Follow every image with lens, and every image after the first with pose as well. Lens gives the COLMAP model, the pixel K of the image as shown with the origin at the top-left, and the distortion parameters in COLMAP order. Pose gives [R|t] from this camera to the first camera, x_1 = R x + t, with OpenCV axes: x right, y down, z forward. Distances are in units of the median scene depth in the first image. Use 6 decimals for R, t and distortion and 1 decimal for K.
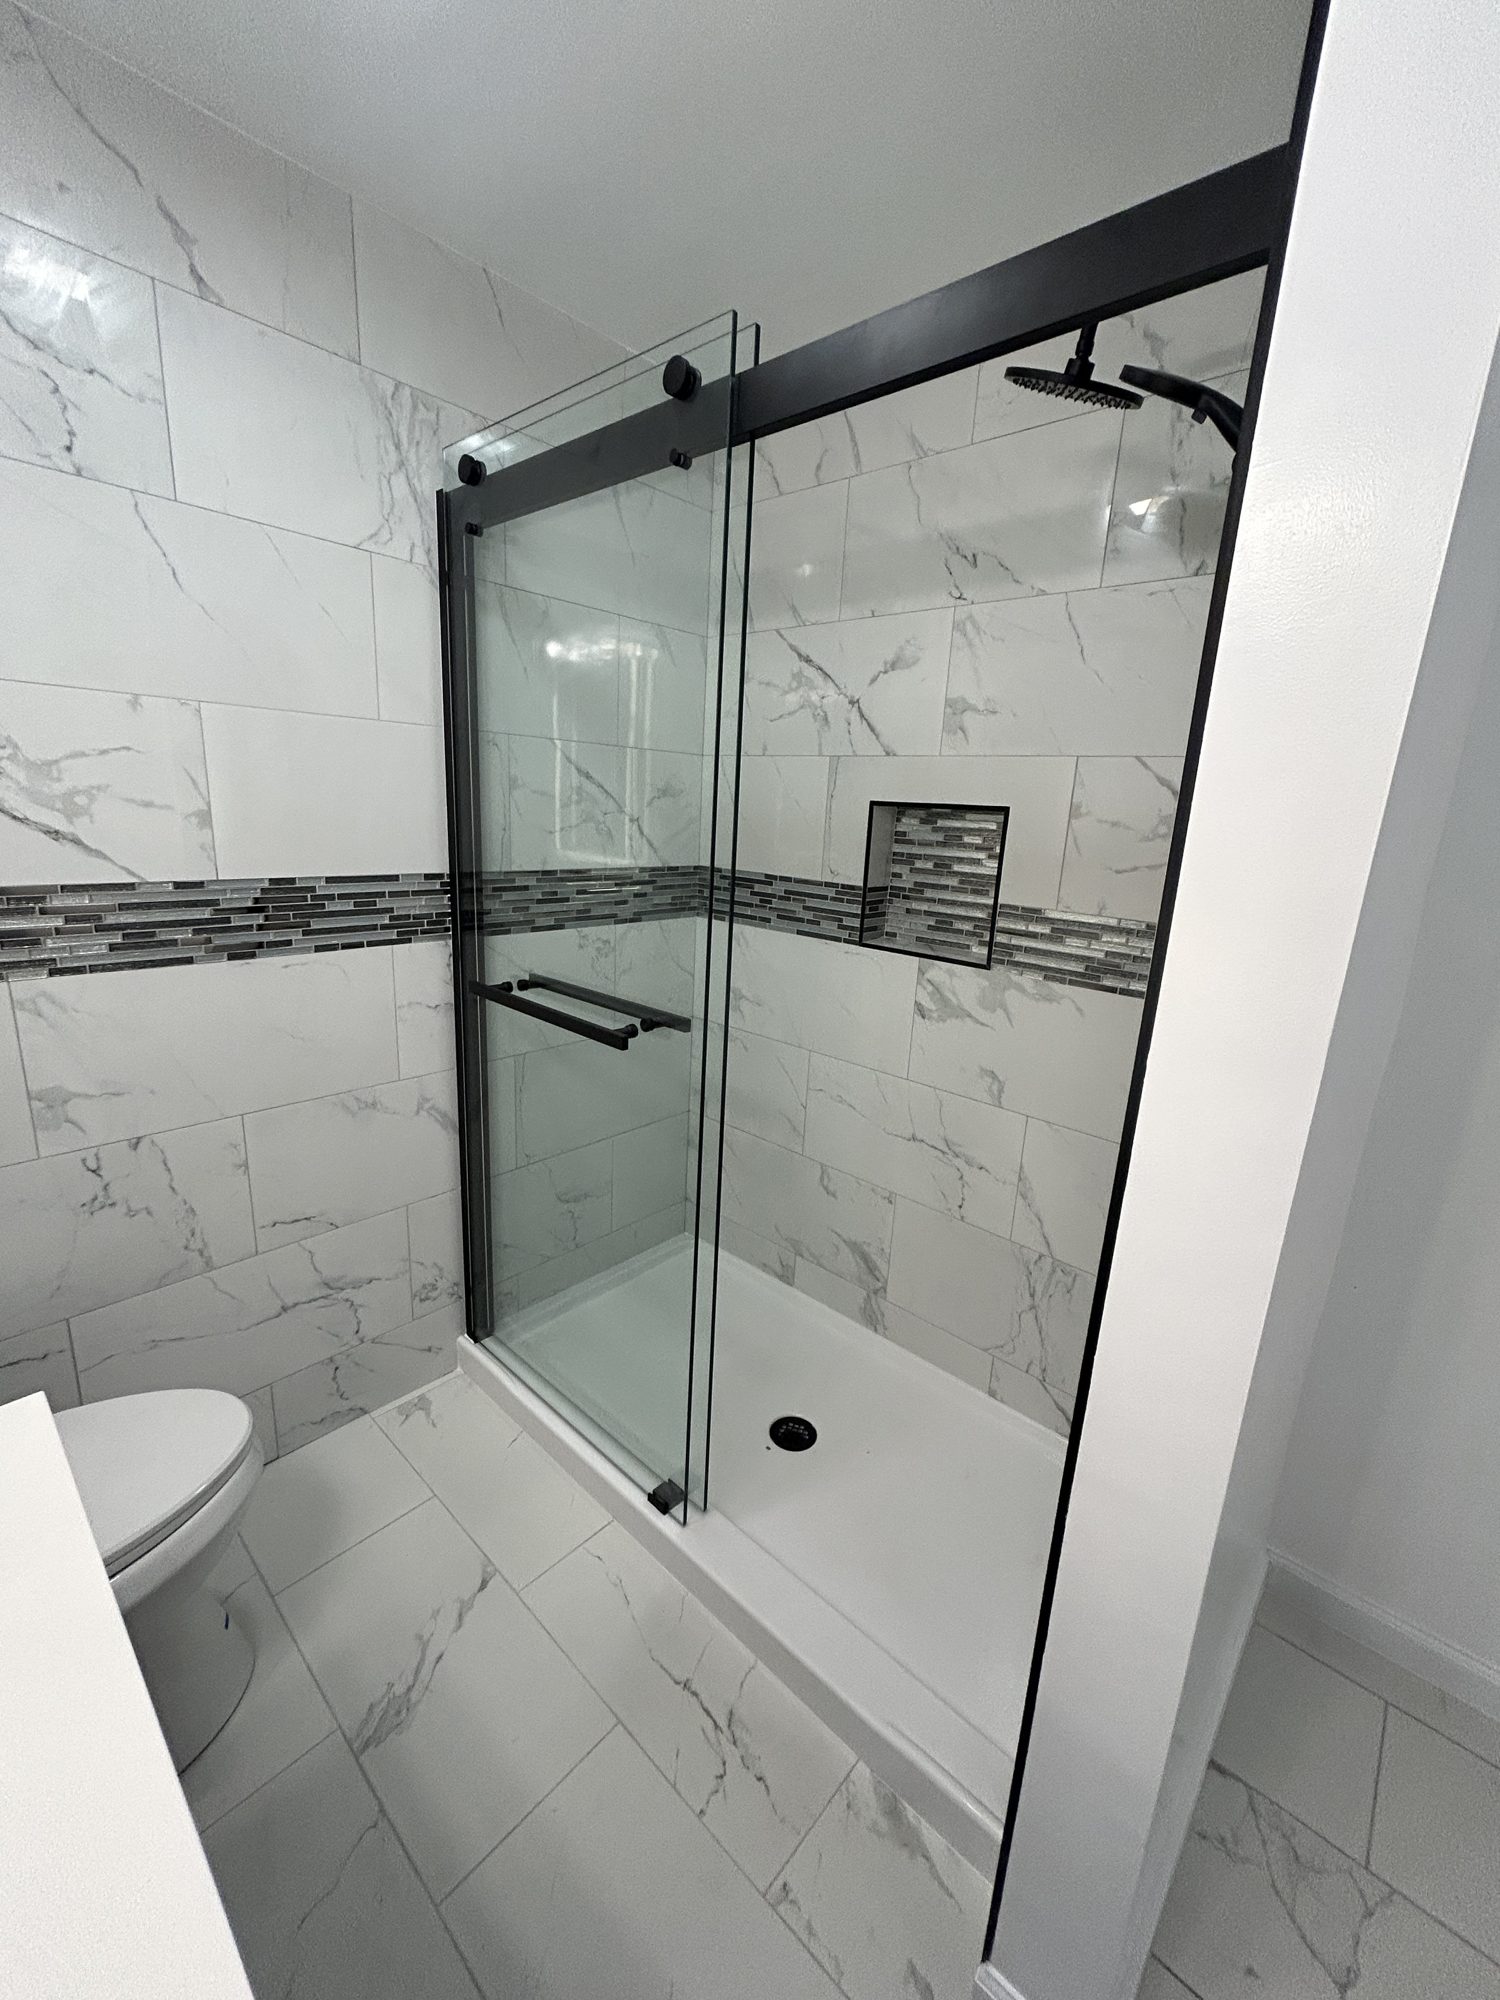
lens RADIAL K [[801.7, 0, 748.3], [0, 801.7, 1000.0], [0, 0, 1]] dist [-0.000587, -0.000219]
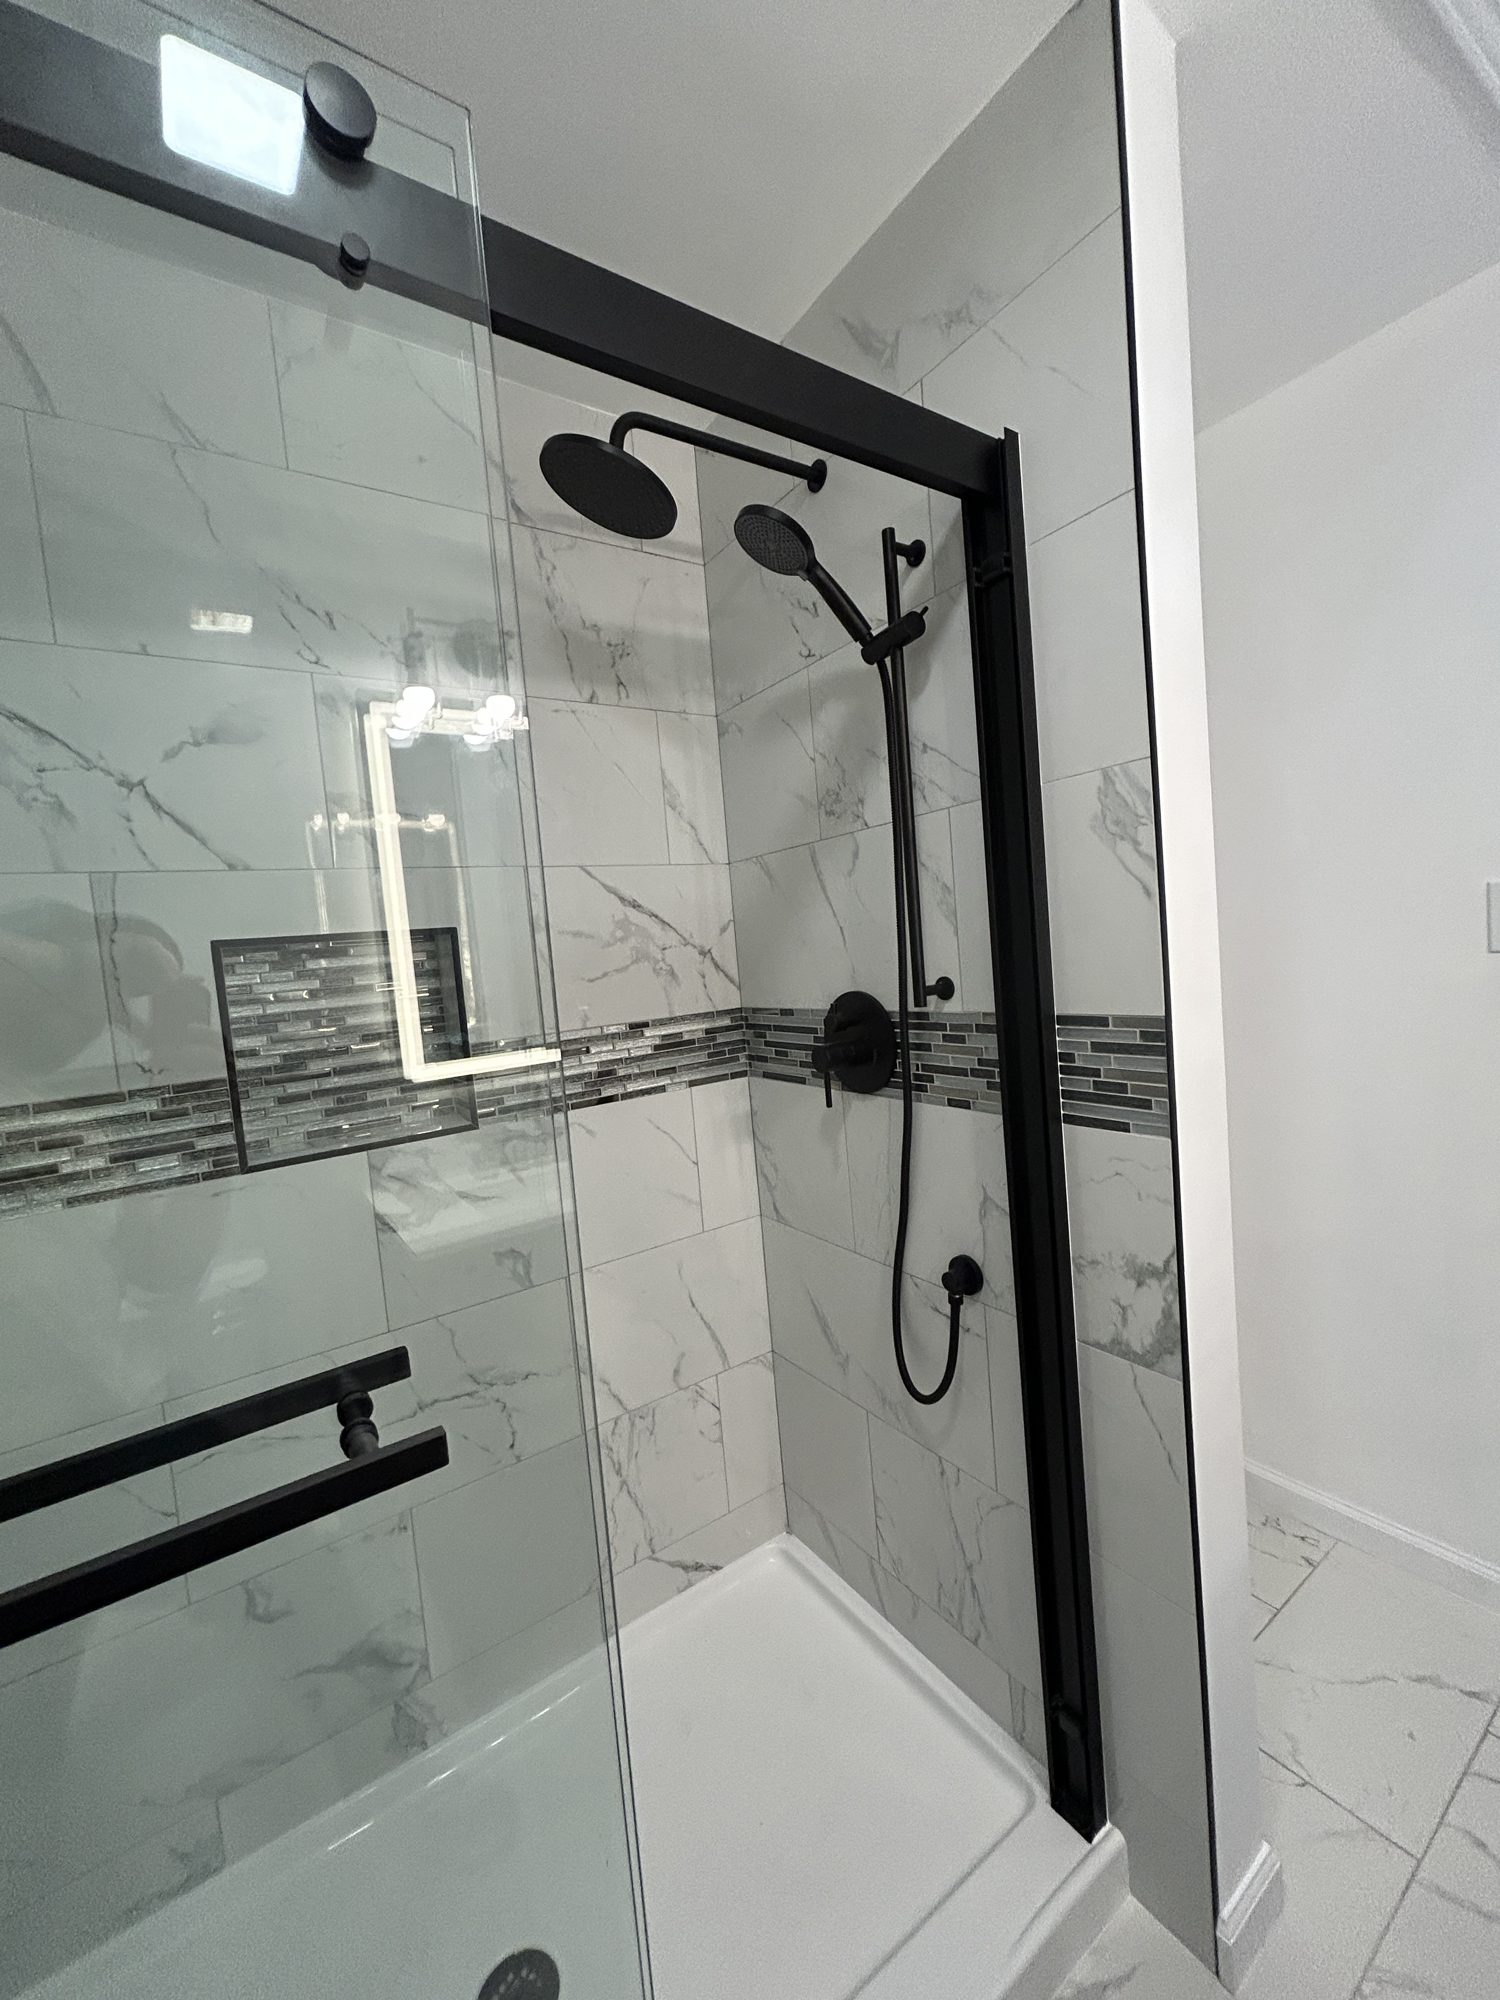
lens RADIAL K [[801.7, 0, 748.3], [0, 801.7, 1000.0], [0, 0, 1]] dist [-0.000587, -0.000219]
pose [[0.227655, -0.129201, 0.965132, -0.433151], [0.328607, 0.943208, 0.048755, -0.121693], [-0.916619, 0.306050, 0.257182, 0.580810]]
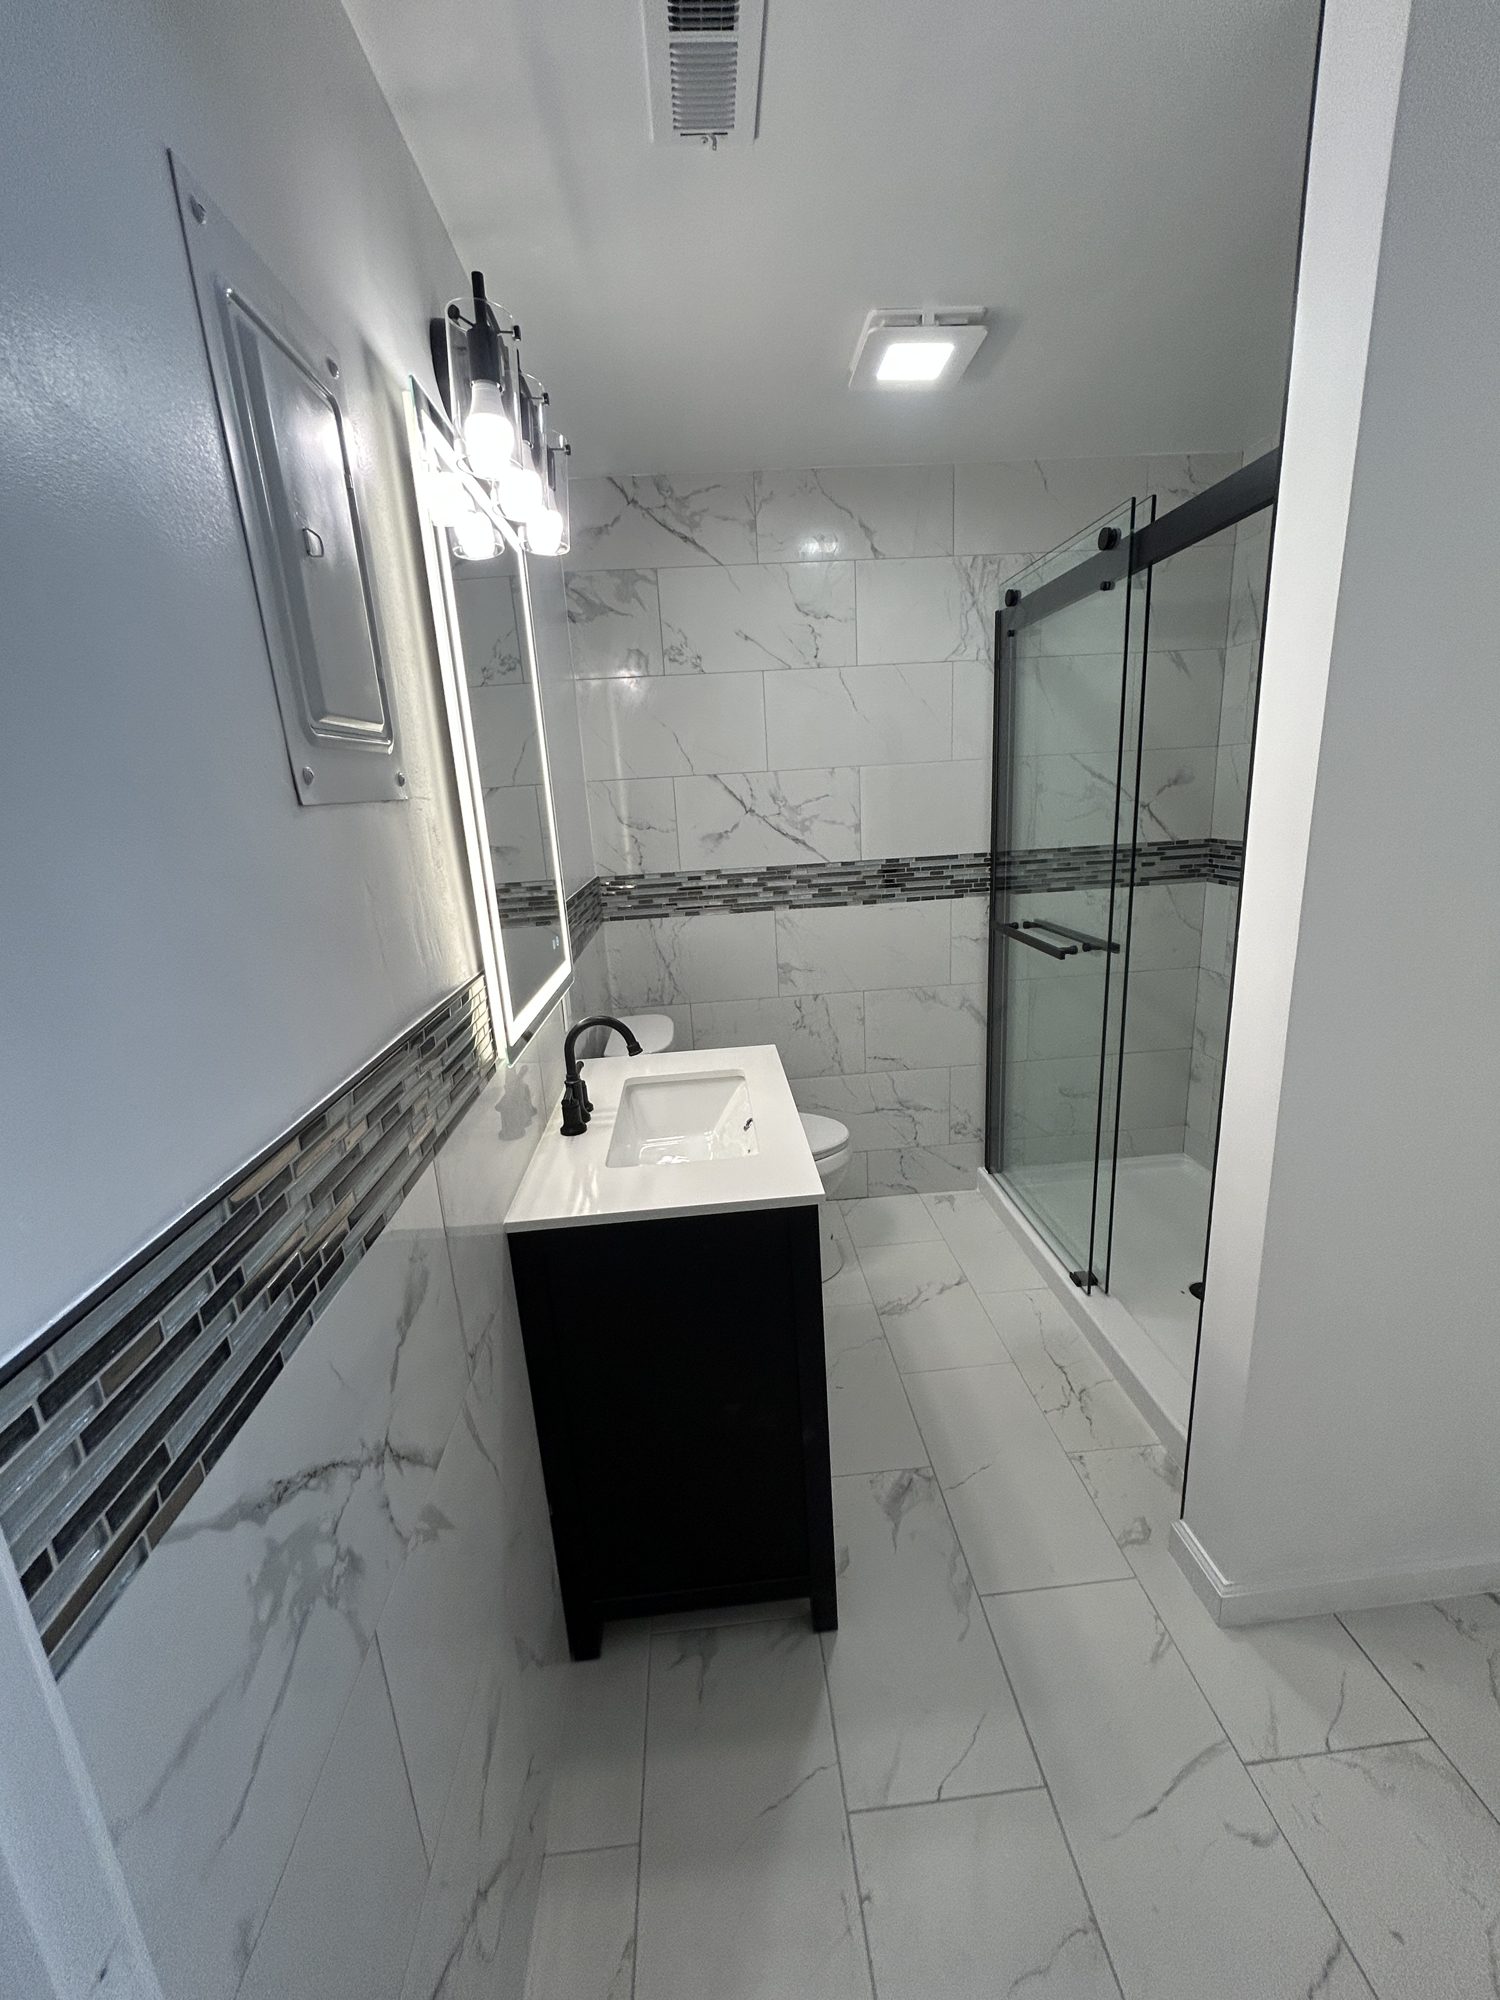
lens RADIAL K [[801.7, 0, 748.3], [0, 801.7, 1000.0], [0, 0, 1]] dist [-0.000587, -0.000219]
pose [[0.715372, 0.084494, -0.693617, 0.426499], [-0.075042, 0.996211, 0.043960, 0.100834], [0.694703, 0.020603, 0.719002, -0.468274]]
